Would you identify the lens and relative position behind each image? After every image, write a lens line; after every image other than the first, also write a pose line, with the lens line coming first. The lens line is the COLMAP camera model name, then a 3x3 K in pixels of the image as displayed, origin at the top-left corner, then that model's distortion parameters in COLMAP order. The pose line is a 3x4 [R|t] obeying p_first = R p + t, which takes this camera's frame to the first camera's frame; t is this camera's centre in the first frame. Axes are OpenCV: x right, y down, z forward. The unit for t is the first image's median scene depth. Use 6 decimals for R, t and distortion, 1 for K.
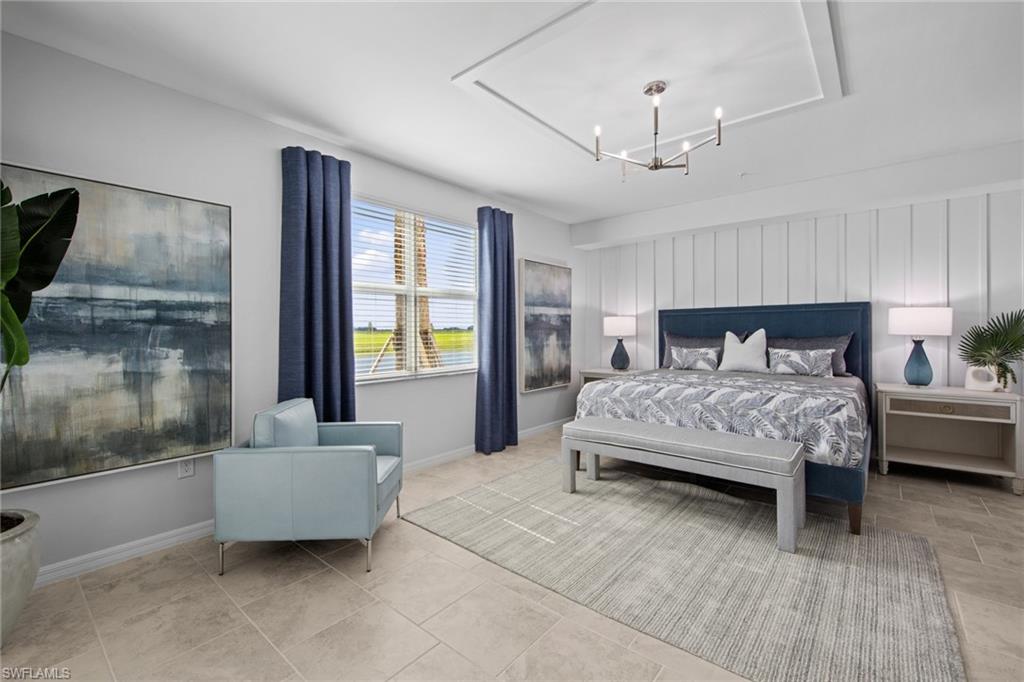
lens RADIAL K [[441.6, 0, 513.3], [0, 441.6, 334.4], [0, 0, 1]] dist [0.018432, -0.004120]
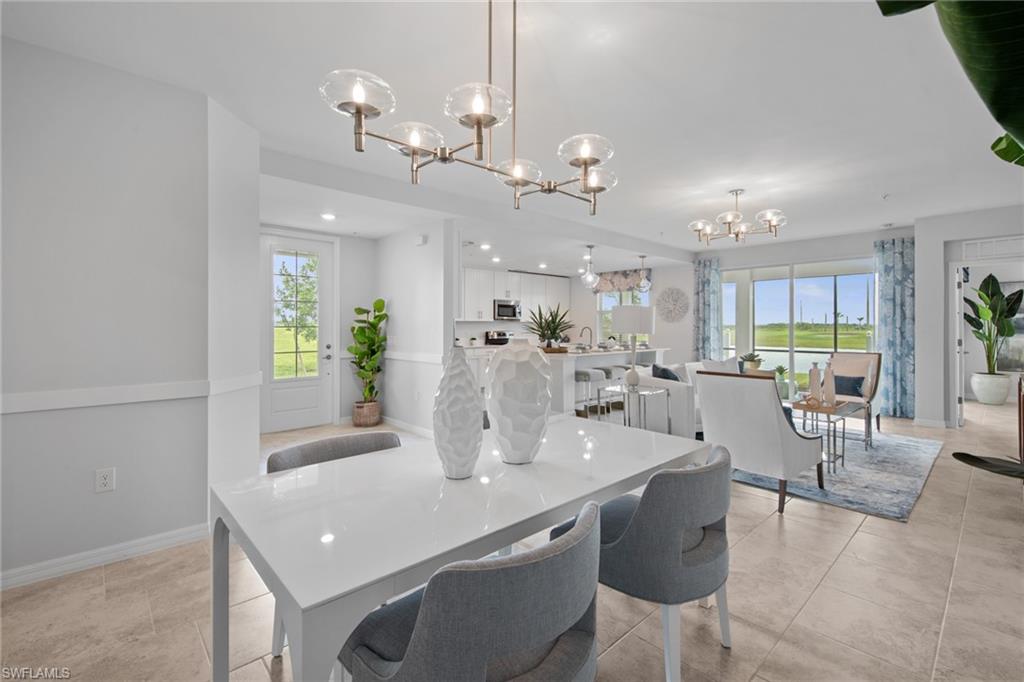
lens RADIAL K [[441.6, 0, 511.8], [0, 441.6, 334.5], [0, 0, 1]] dist [0.018432, -0.004120]
pose [[-0.130650, 0.009527, -0.991383, 0.651442], [-0.004922, 0.999935, 0.010258, 0.006541], [0.991416, 0.006219, -0.130595, -0.539237]]
